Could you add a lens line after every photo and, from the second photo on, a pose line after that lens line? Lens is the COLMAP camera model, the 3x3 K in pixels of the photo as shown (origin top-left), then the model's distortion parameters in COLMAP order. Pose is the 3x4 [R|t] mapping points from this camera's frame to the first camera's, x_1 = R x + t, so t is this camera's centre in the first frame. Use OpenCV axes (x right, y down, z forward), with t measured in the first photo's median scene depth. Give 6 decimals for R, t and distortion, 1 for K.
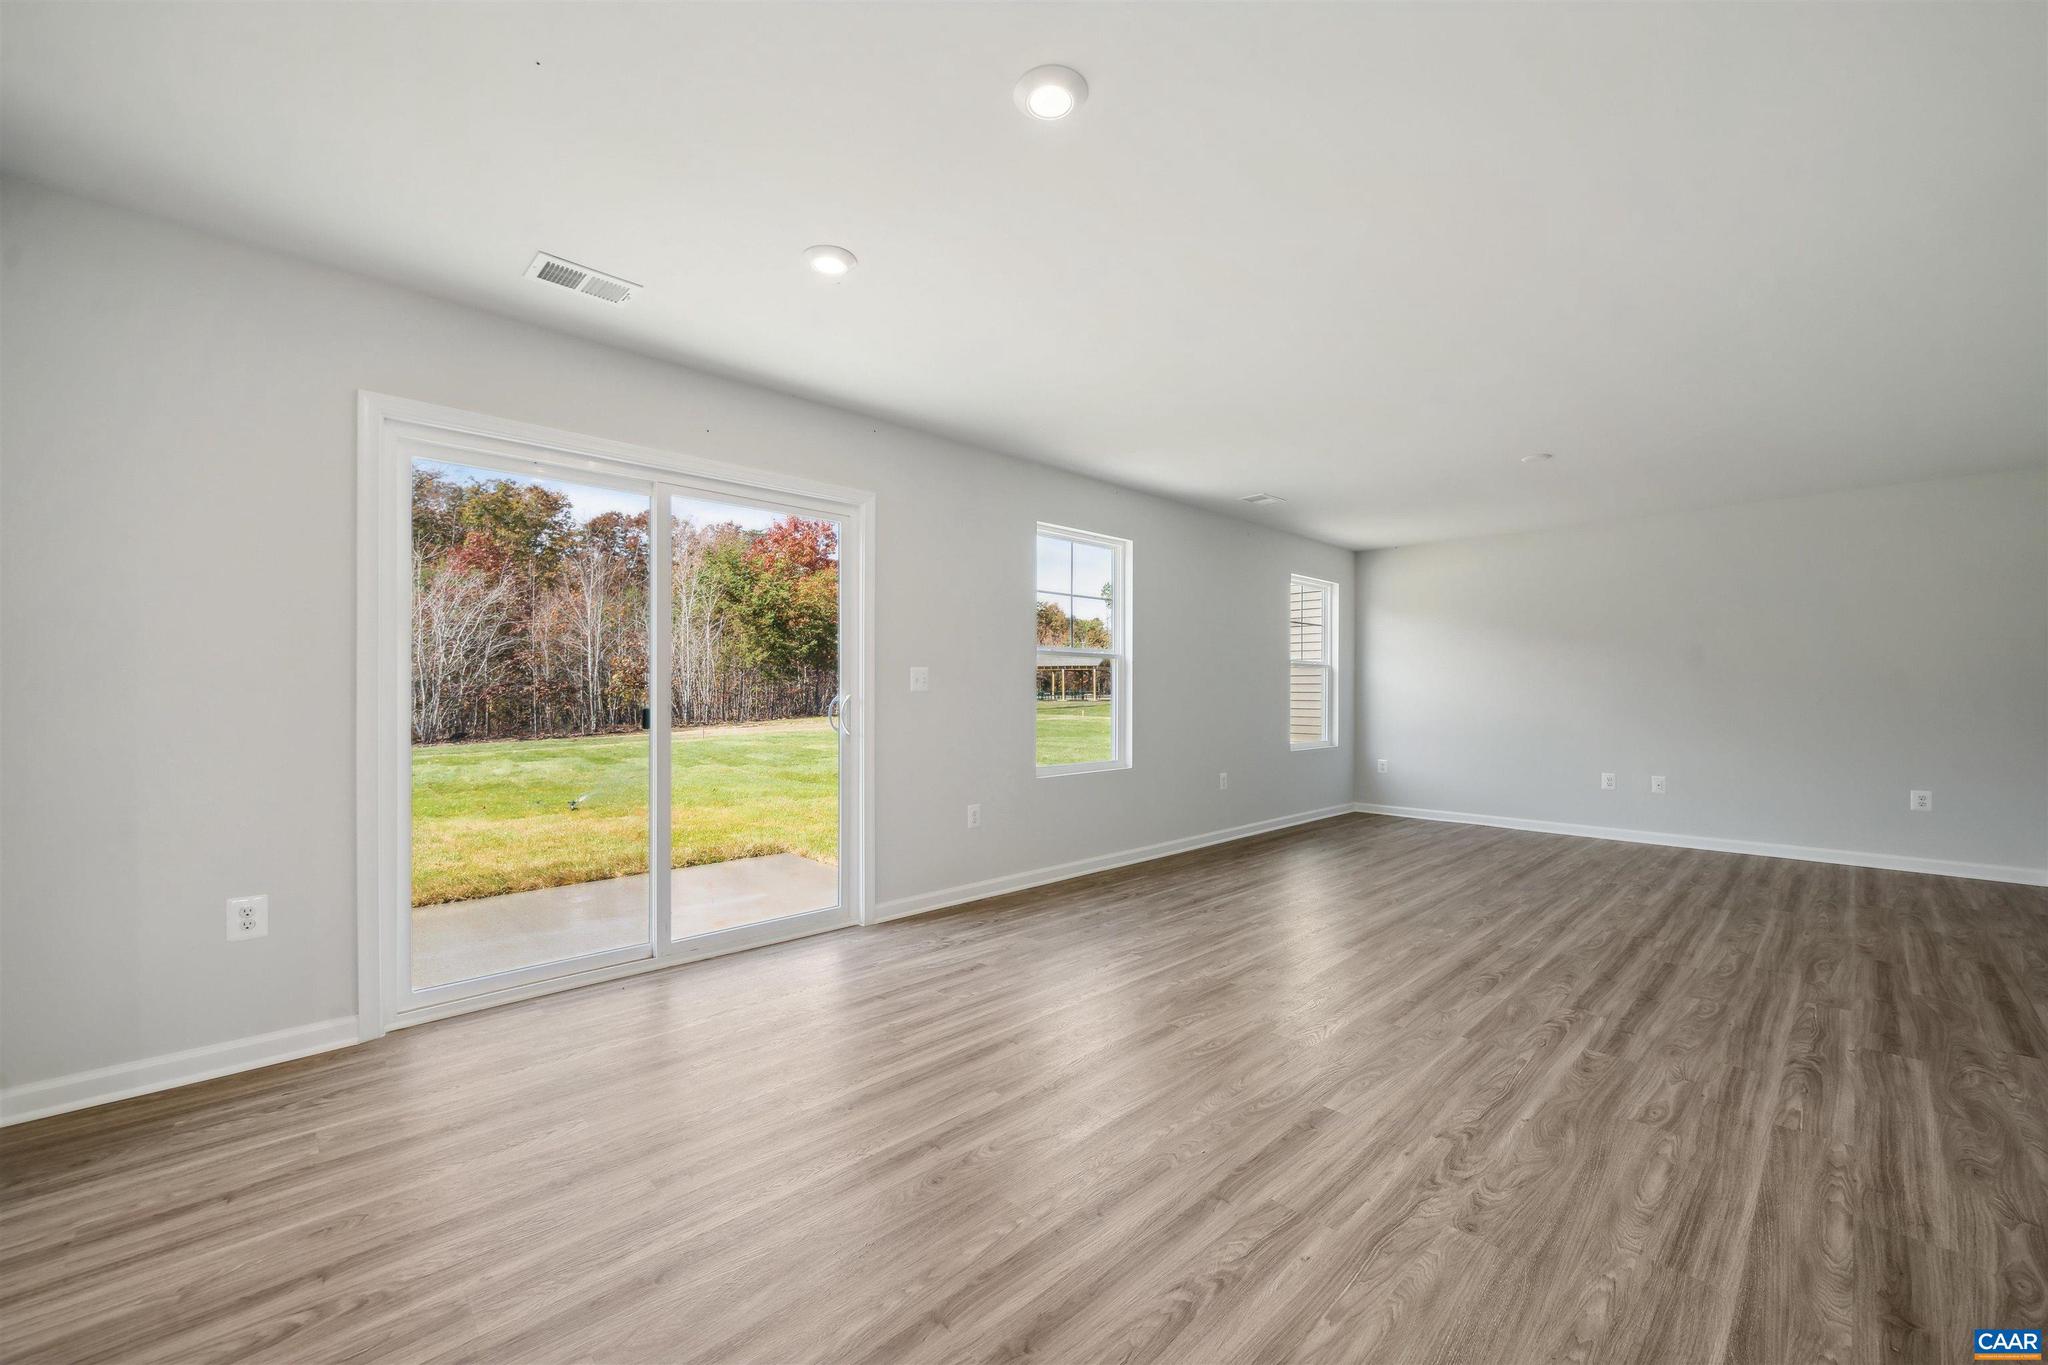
lens RADIAL K [[806.4, 0, 1023.7], [0, 806.4, 679.4], [0, 0, 1]] dist [-0.001096, -0.000062]
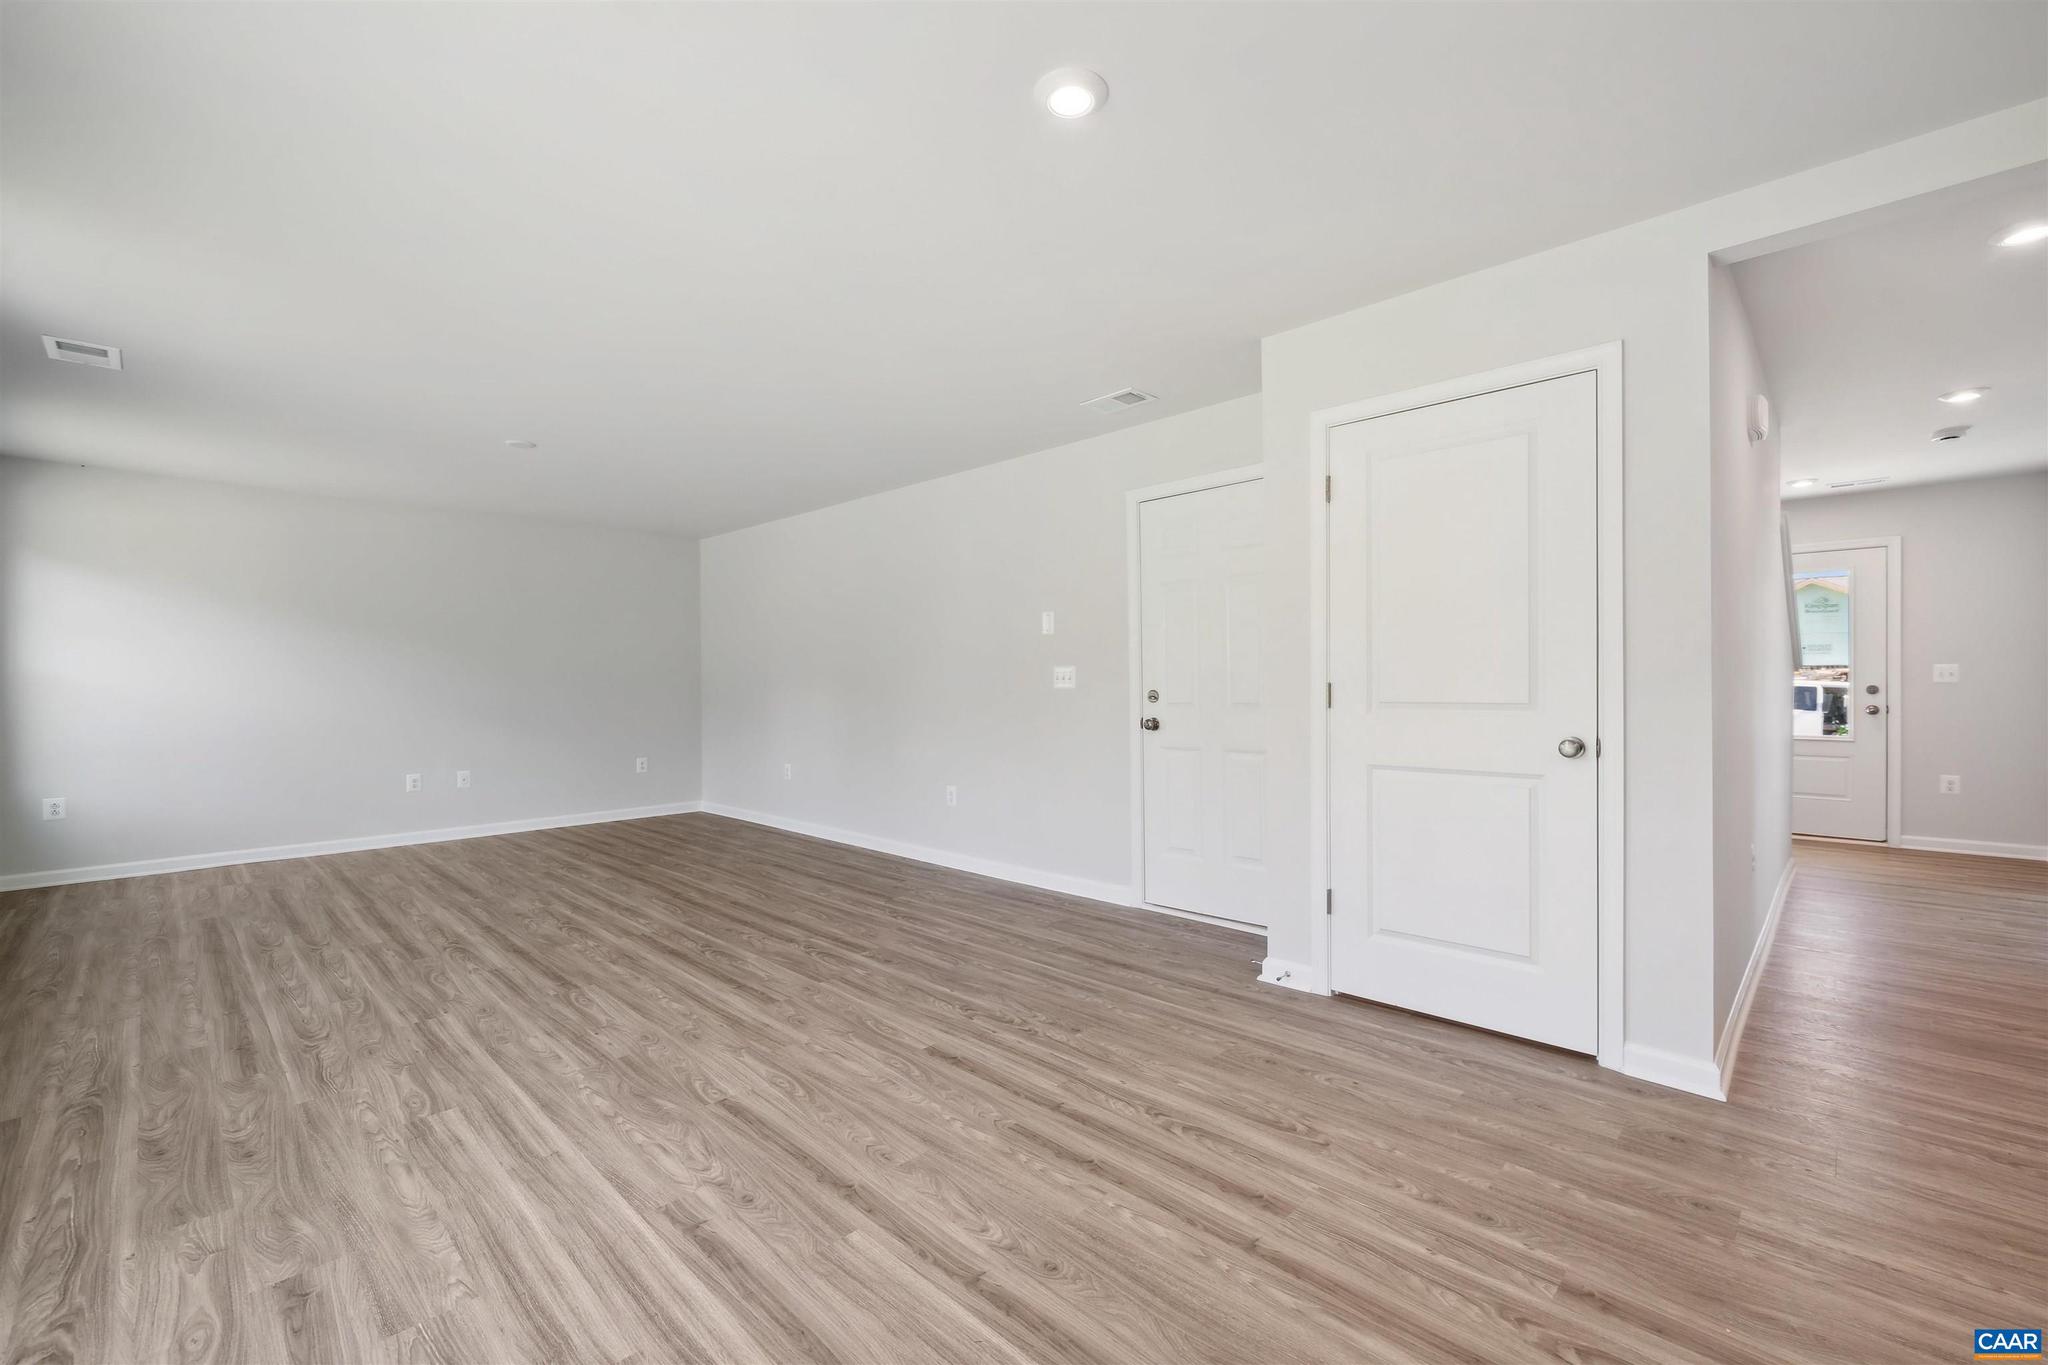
lens RADIAL K [[841.1, 0, 1024.1], [0, 841.1, 689.9], [0, 0, 1]] dist [-0.001626, -0.000256]
pose [[-0.030157, -0.007894, 0.999514, -0.663430], [-0.010594, 0.999915, 0.007578, 0.001017], [-0.999489, -0.010360, -0.030238, 0.707412]]
